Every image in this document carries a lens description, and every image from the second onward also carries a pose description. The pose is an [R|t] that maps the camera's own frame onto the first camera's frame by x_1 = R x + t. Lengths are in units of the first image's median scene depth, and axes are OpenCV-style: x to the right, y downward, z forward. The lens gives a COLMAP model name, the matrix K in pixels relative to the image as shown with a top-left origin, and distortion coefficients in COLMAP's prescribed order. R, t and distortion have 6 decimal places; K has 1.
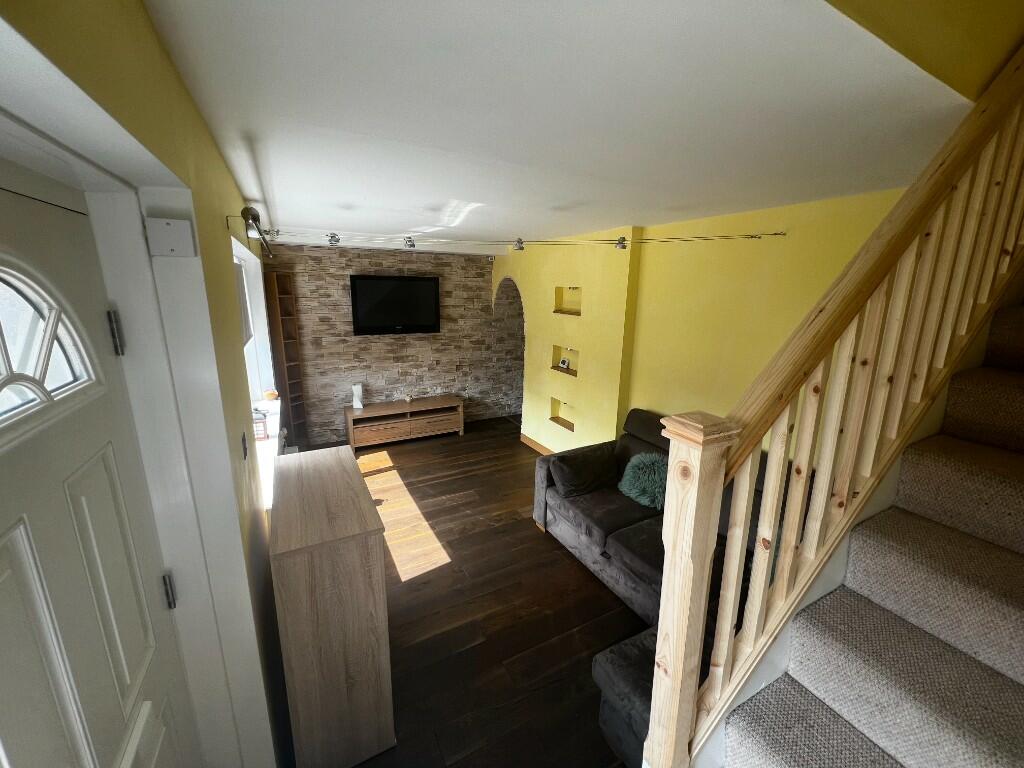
lens RADIAL K [[404.7, 0, 509.6], [0, 404.7, 379.1], [0, 0, 1]] dist [-0.011547, 0.000044]
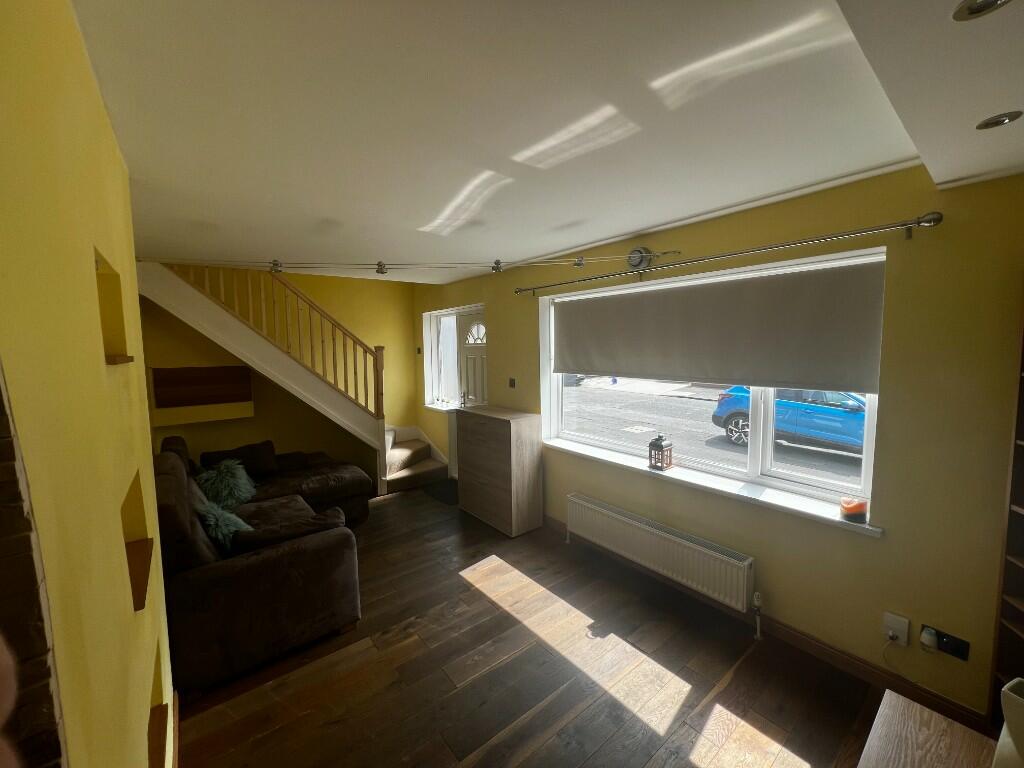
lens RADIAL K [[404.7, 0, 509.6], [0, 404.7, 379.1], [0, 0, 1]] dist [-0.011547, 0.000044]
pose [[-0.984038, 0.016716, -0.177169, -0.071645], [-0.036736, 0.955054, 0.294148, -0.255797], [0.174123, 0.295961, -0.939196, 1.392837]]
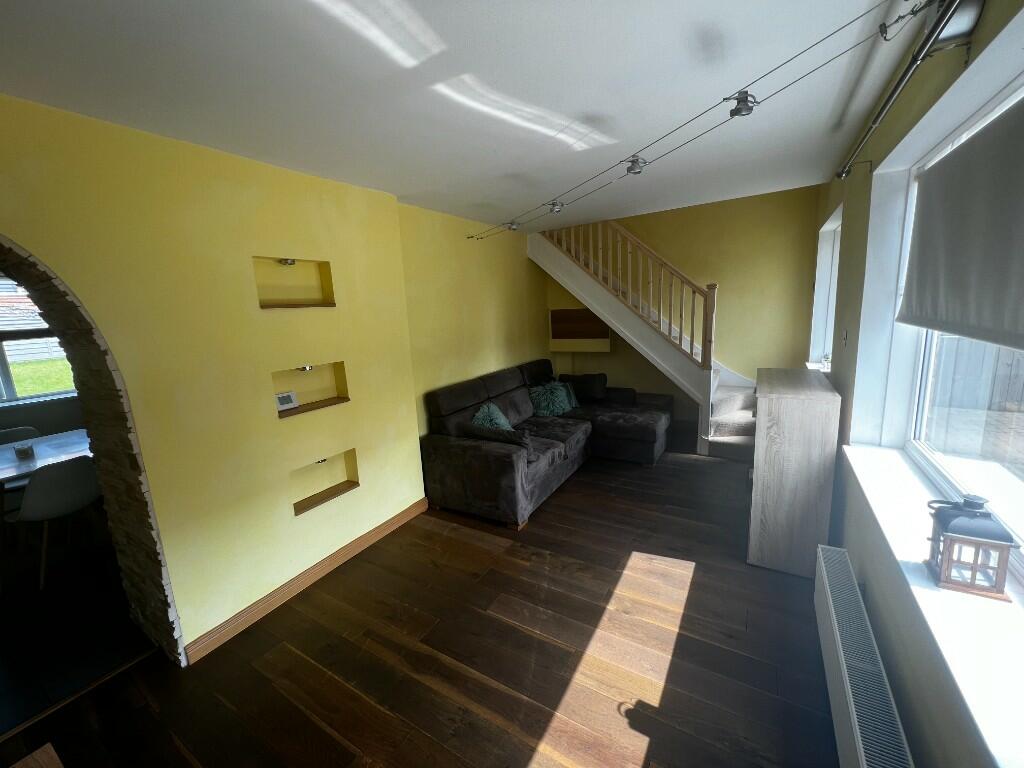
lens RADIAL K [[404.7, 0, 509.6], [0, 404.7, 379.1], [0, 0, 1]] dist [-0.011547, 0.000044]
pose [[-0.509490, -0.136984, 0.849503, -0.538218], [0.234106, 0.927940, 0.290037, -0.174506], [-0.828018, 0.346644, -0.440708, 1.119841]]
